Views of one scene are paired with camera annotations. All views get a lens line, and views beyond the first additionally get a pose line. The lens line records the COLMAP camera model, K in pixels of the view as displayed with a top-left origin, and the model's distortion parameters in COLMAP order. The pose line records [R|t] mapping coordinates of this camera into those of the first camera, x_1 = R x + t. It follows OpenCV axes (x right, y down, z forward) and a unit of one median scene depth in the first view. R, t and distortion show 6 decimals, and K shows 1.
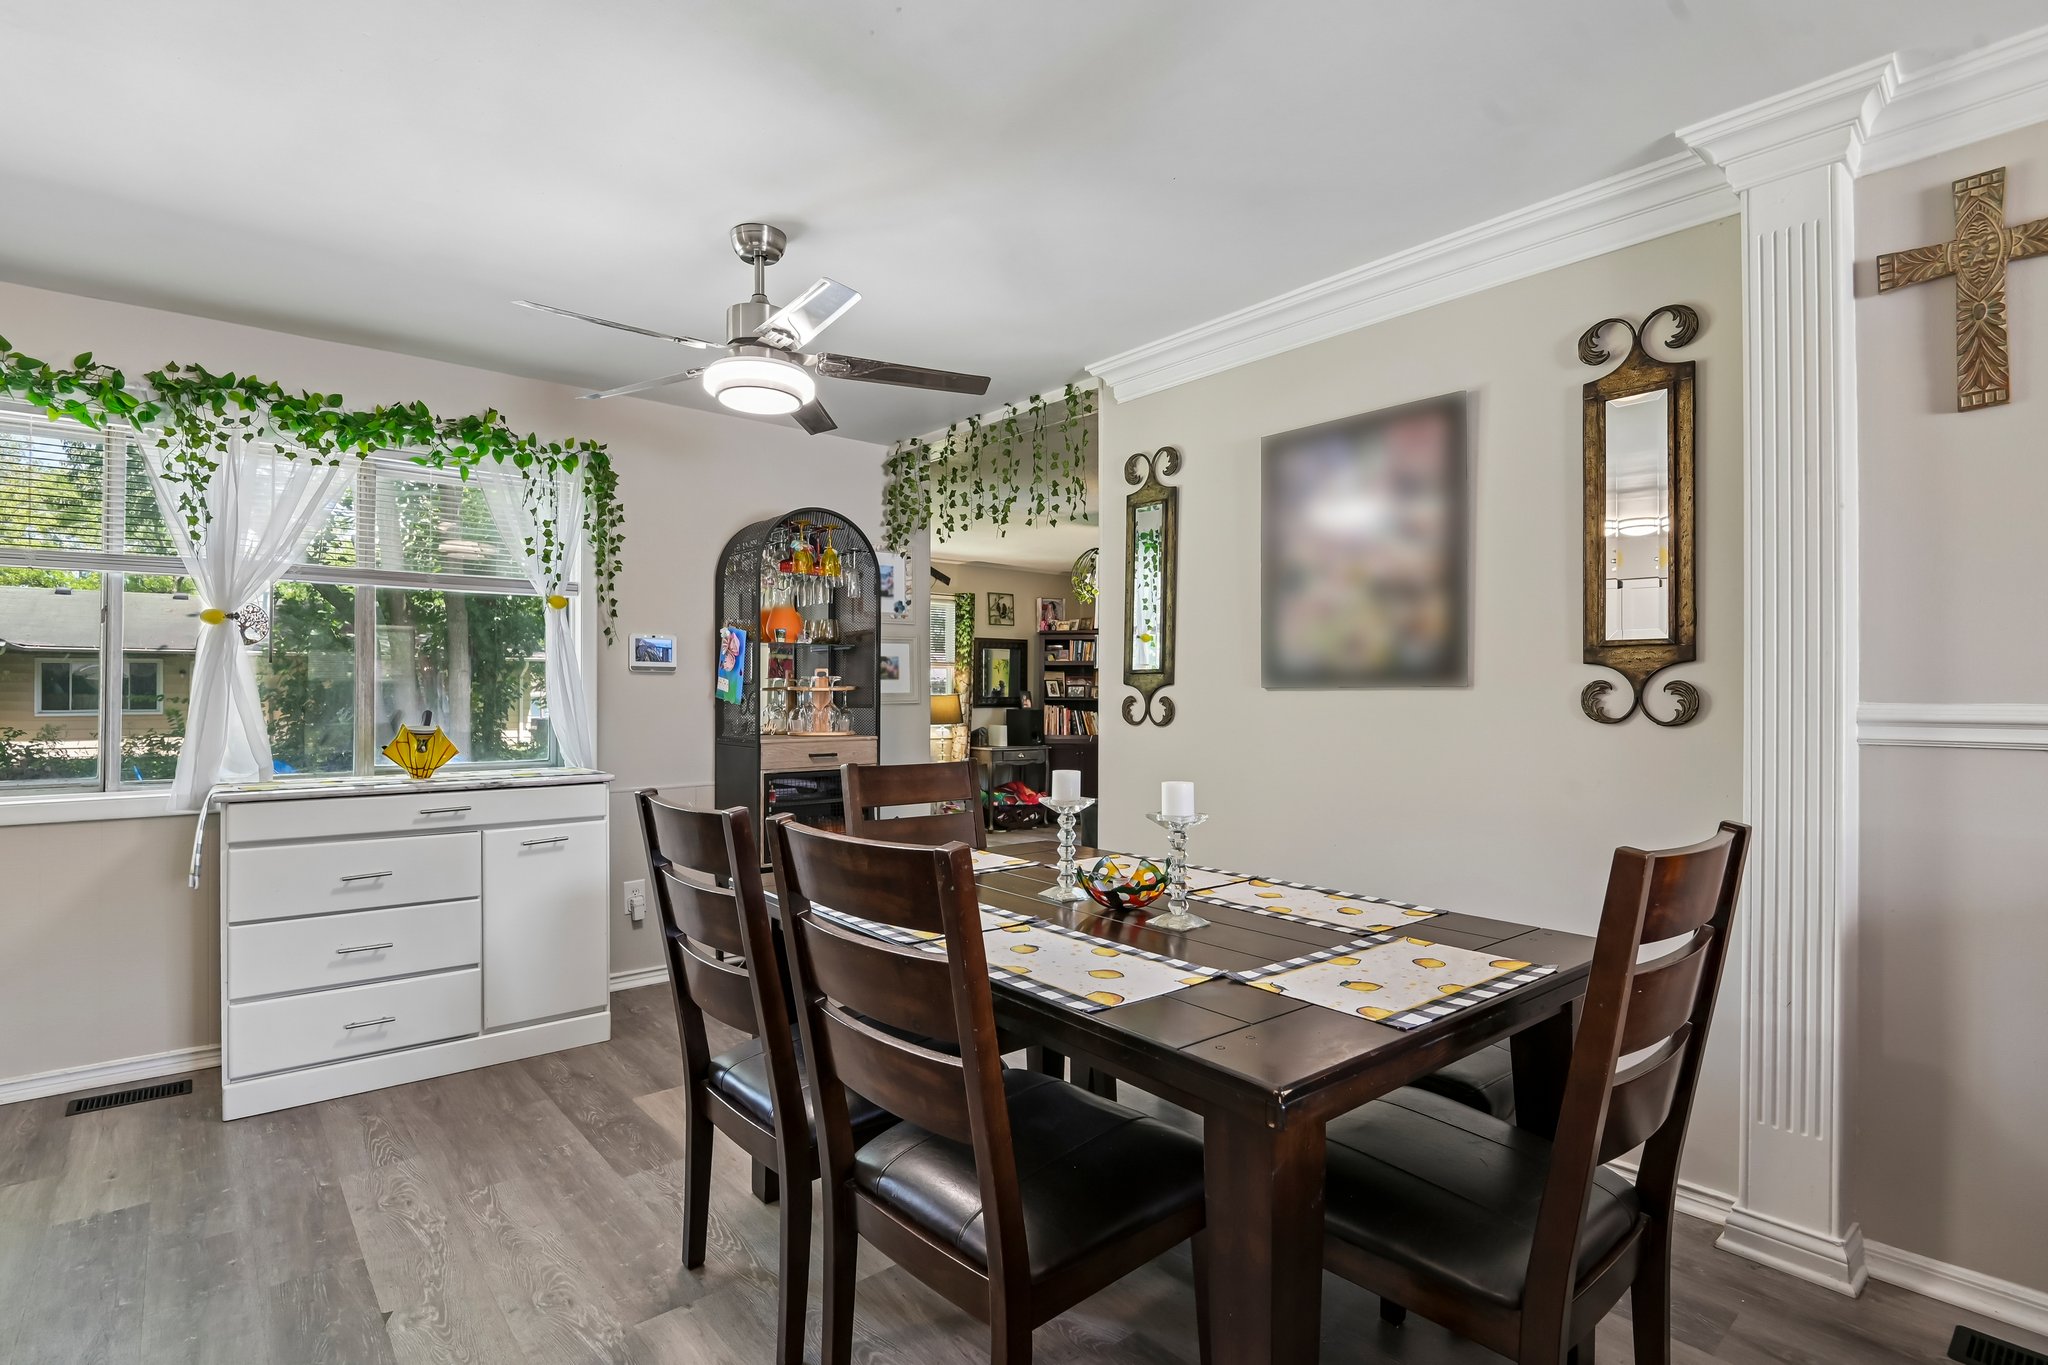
lens RADIAL K [[974.5, 0, 999.9], [0, 974.5, 671.2], [0, 0, 1]] dist [-0.006110, -0.006910]
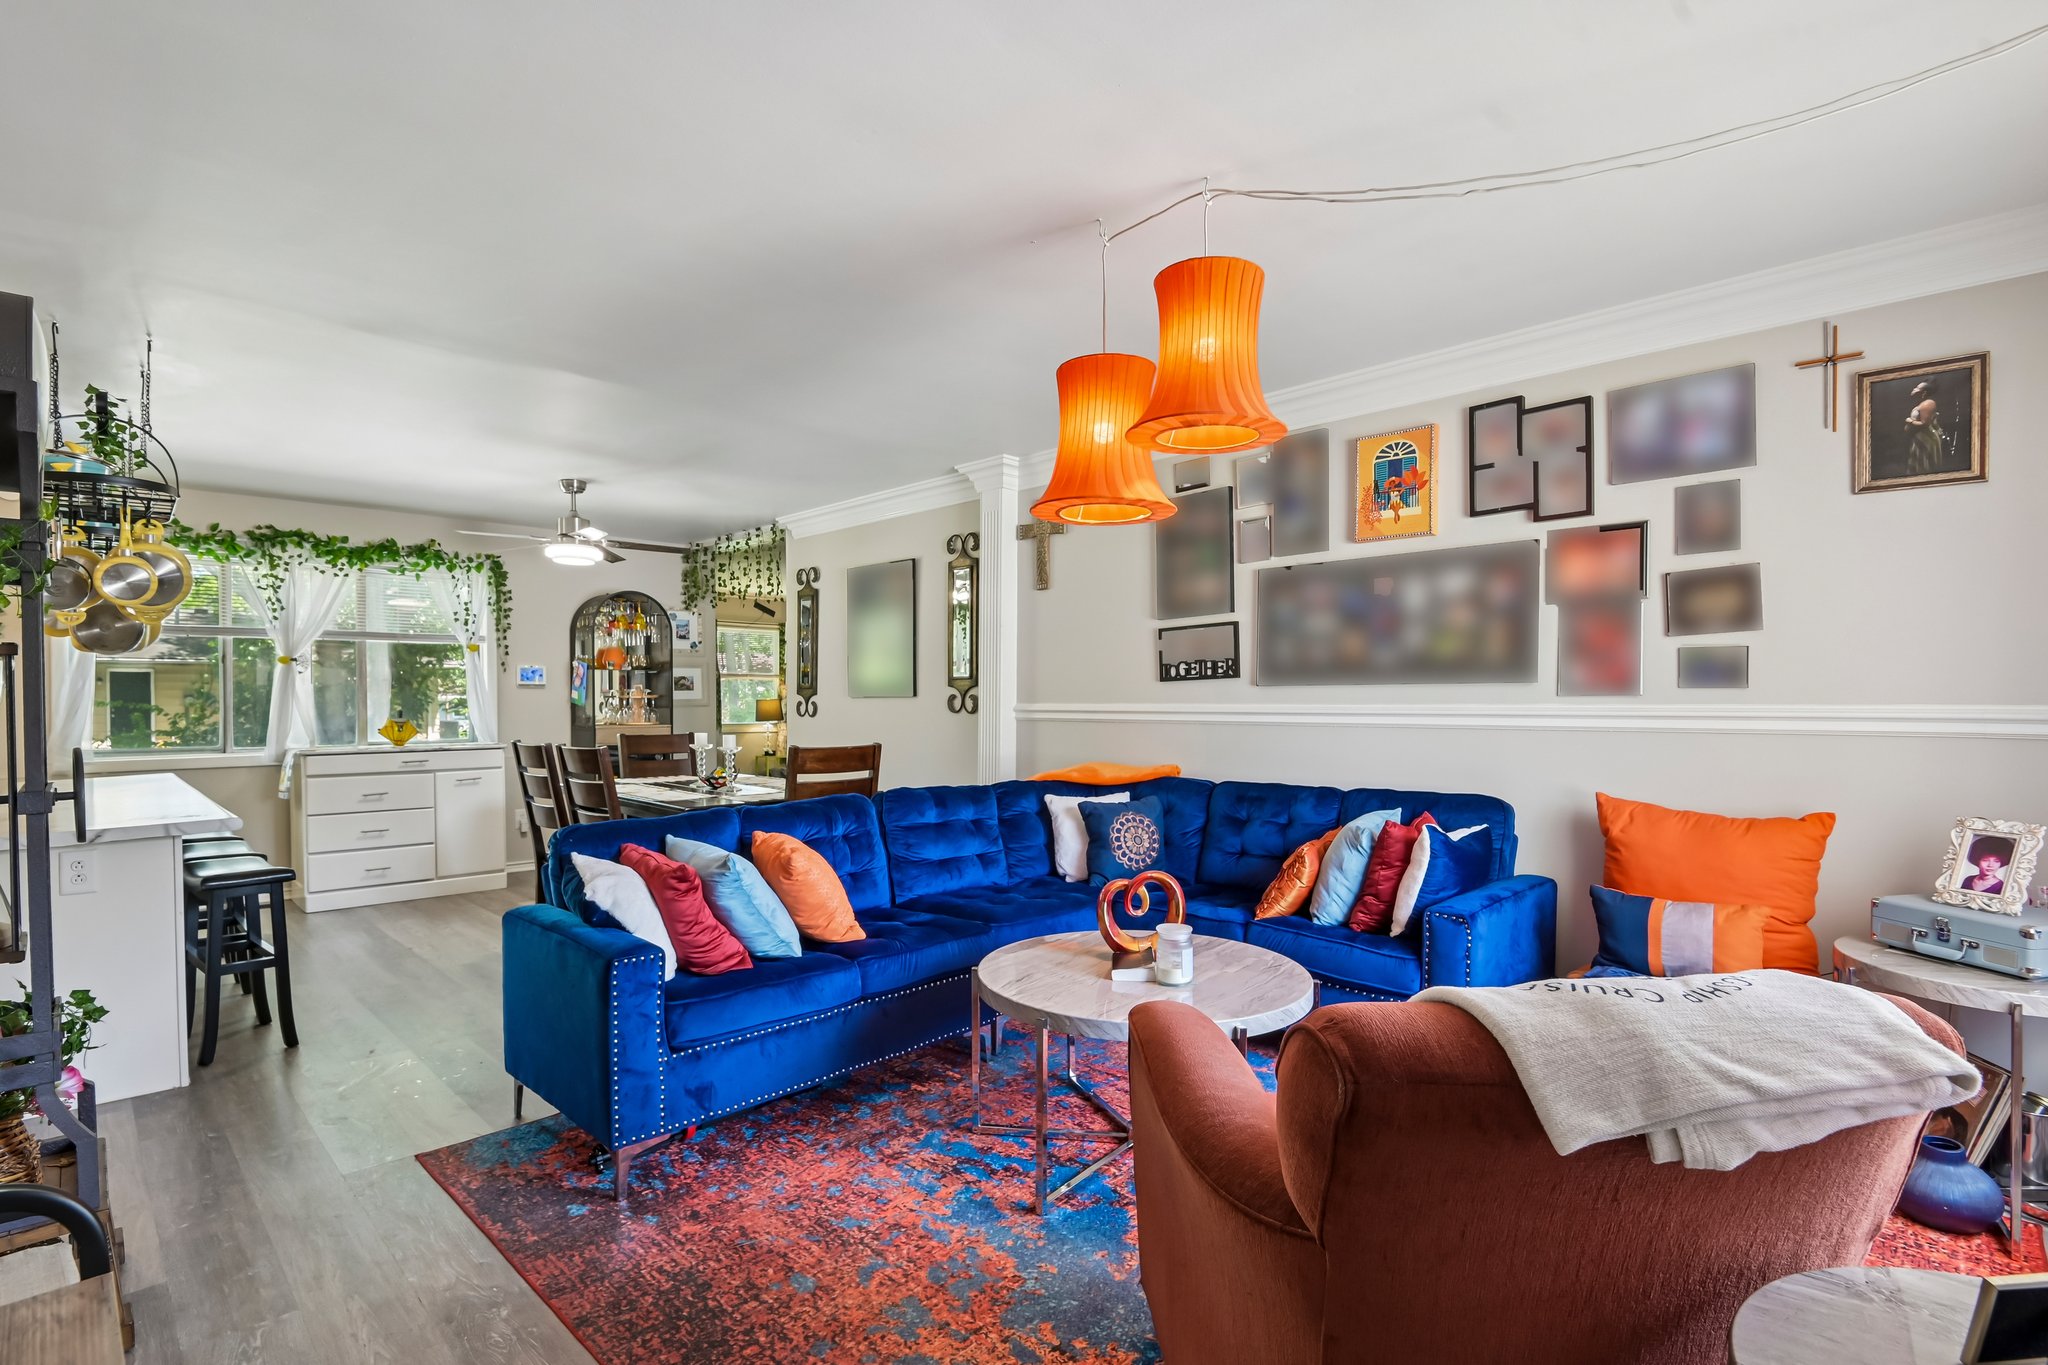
lens RADIAL K [[974.5, 0, 1010.0], [0, 974.5, 700.4], [0, 0, 1]] dist [-0.006110, -0.006910]
pose [[0.996309, -0.002135, 0.085816, 0.379553], [-0.000168, 0.999640, 0.026820, -0.024891], [-0.085842, -0.026735, 0.995950, -0.877434]]
